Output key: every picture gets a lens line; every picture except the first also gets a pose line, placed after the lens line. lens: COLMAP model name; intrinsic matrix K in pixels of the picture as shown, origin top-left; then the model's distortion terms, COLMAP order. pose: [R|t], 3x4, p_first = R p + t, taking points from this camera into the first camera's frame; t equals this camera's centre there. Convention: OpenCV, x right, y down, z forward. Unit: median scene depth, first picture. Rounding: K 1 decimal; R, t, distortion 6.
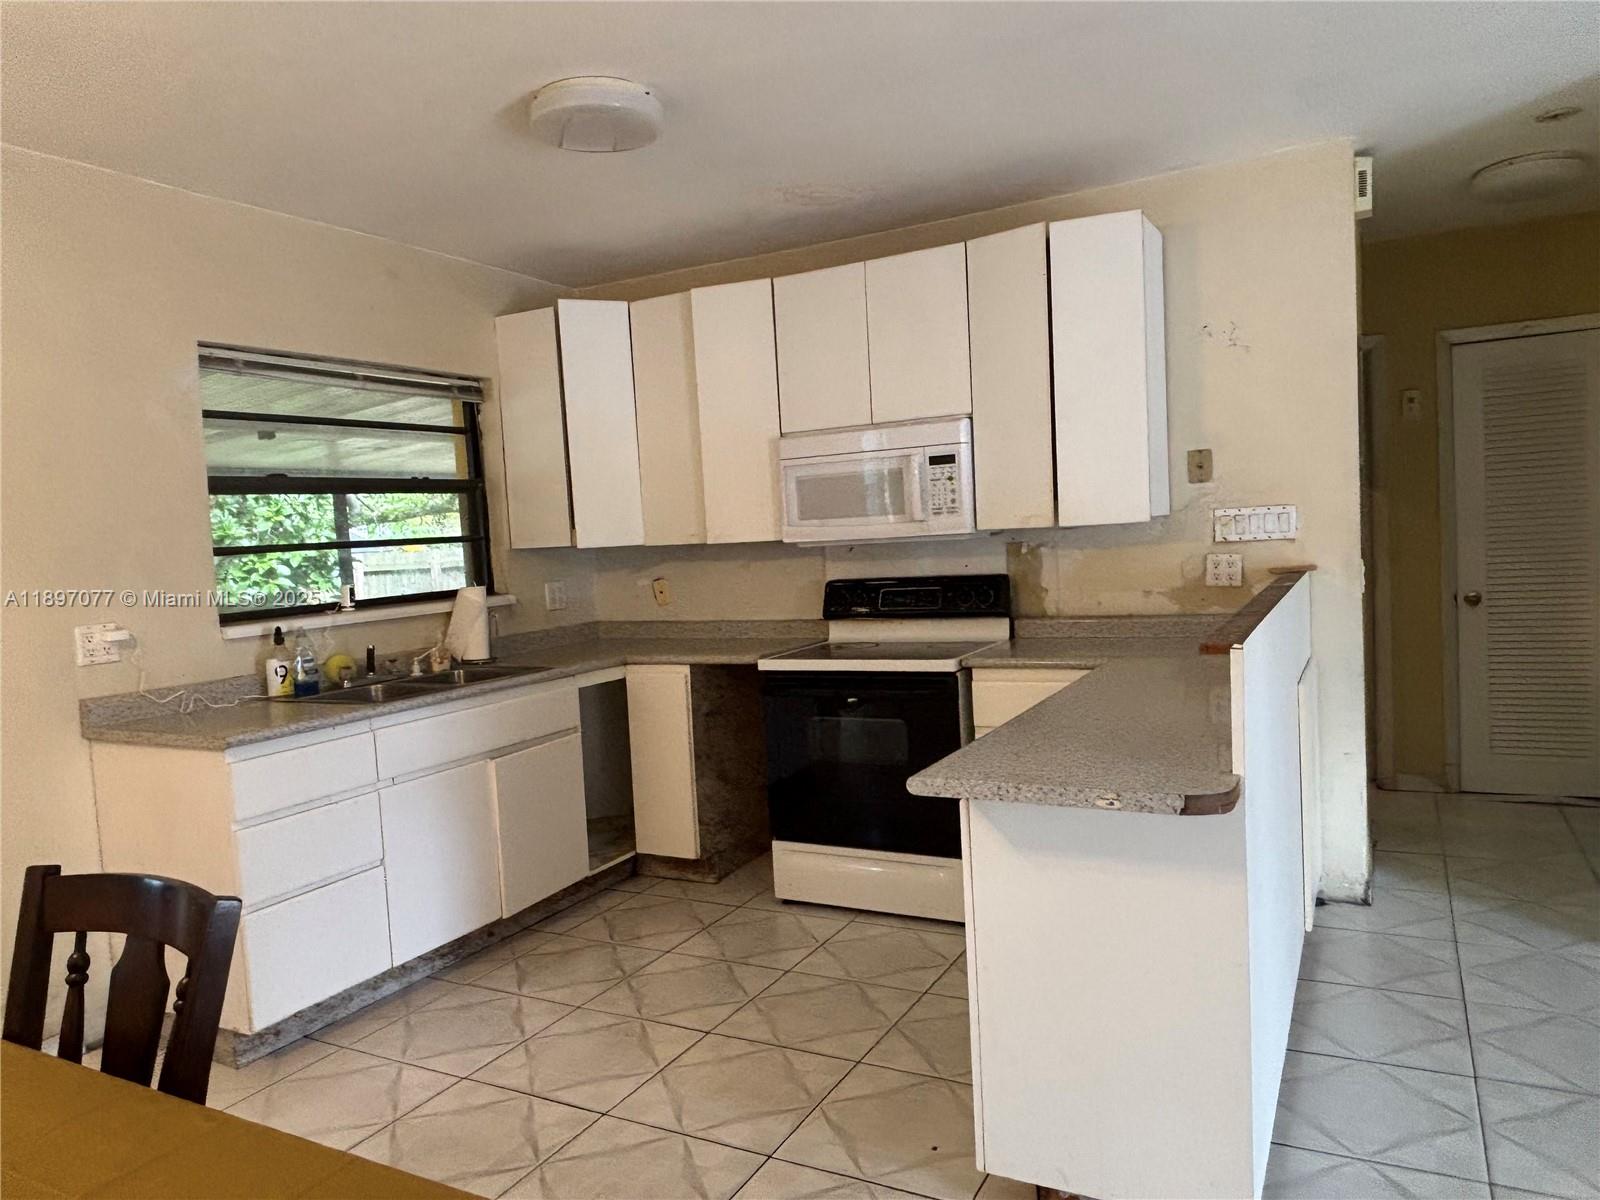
lens RADIAL K [[1042.4, 0, 805.2], [0, 1042.4, 614.6], [0, 0, 1]] dist [-0.045770, -0.000247]
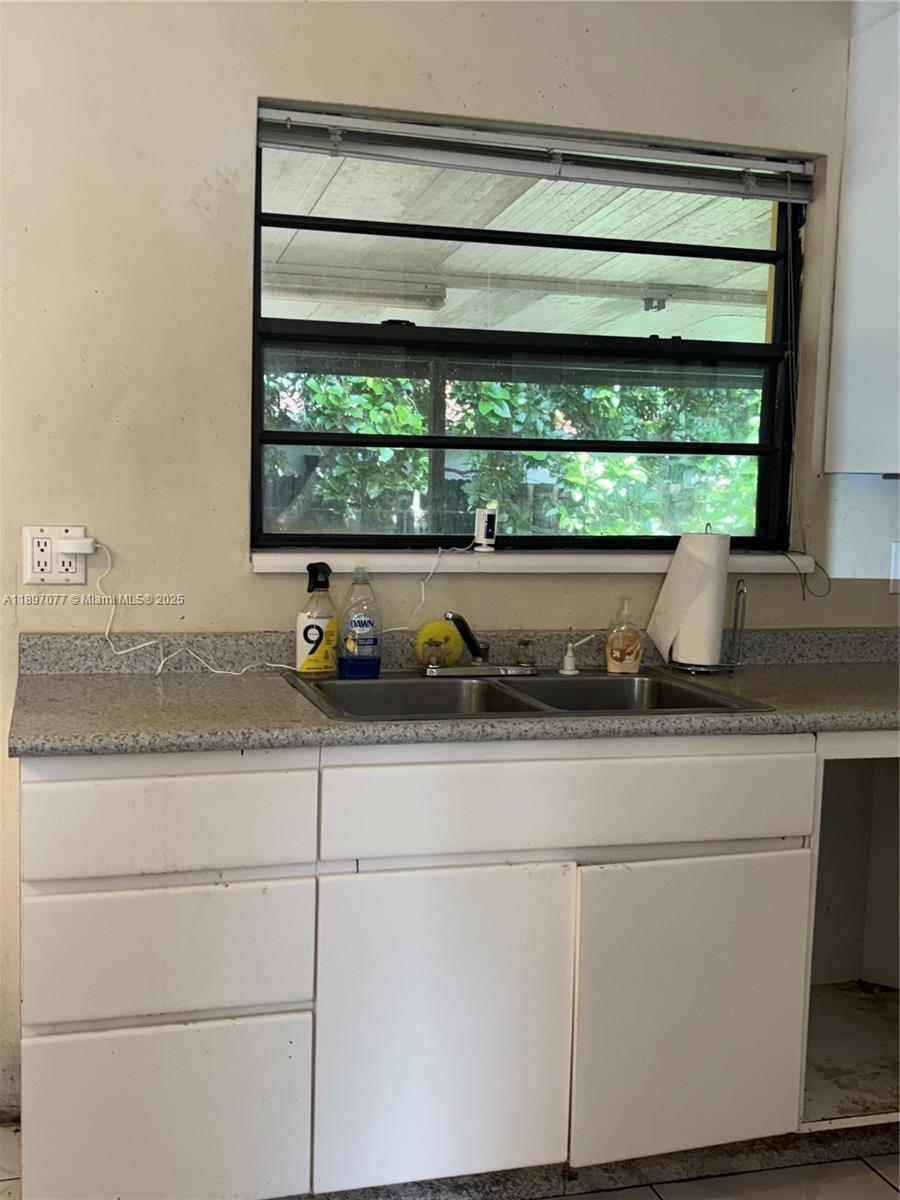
lens RADIAL K [[1296.2, 0, 450.3], [0, 1296.2, 610.2], [0, 0, 1]] dist [-0.005826, 0.000000]
pose [[0.689181, 0.139602, -0.711014, 0.085955], [-0.117560, 0.989807, 0.080392, -0.027265], [0.714989, 0.028182, 0.698567, 0.451333]]
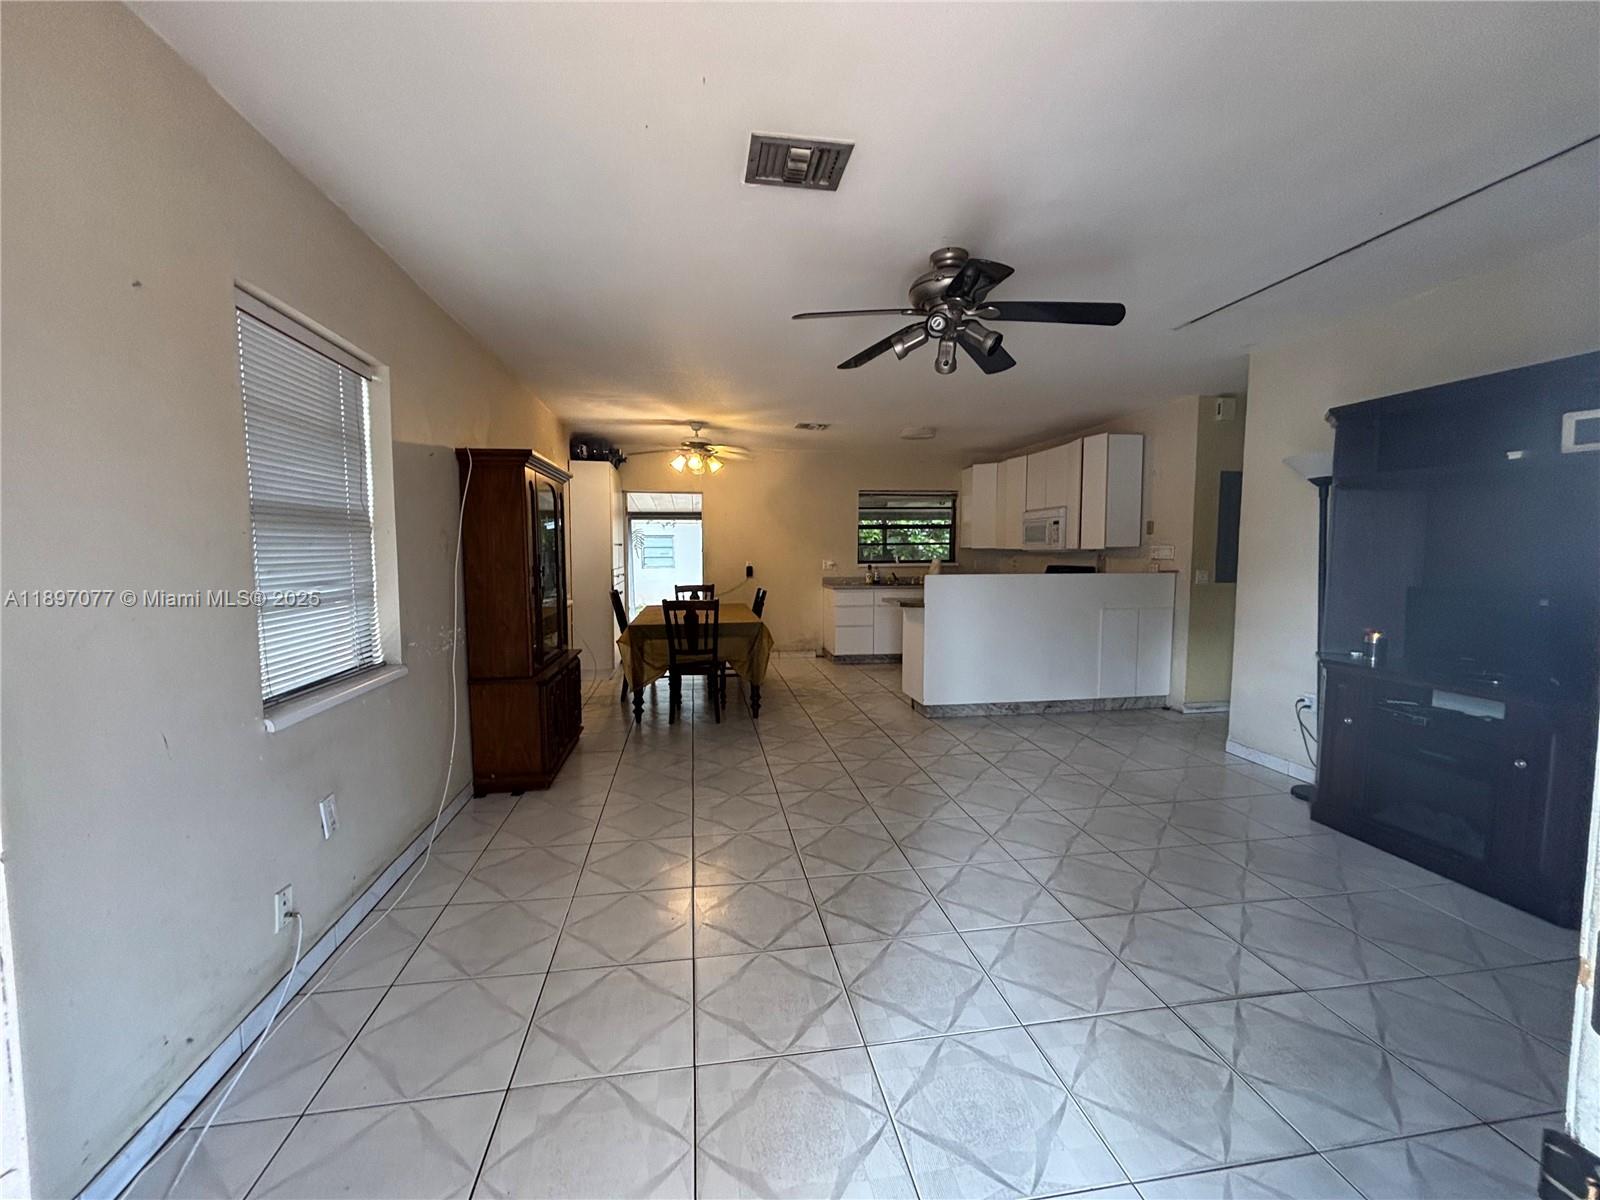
lens RADIAL K [[648.3, 0, 771.2], [0, 648.3, 589.3], [0, 0, 1]] dist [0.016576, -0.000005]
pose [[0.565312, 0.103138, -0.818404, 1.099696], [-0.088898, 0.993991, 0.063860, -0.016512], [0.820073, 0.036653, 0.571084, -0.584503]]
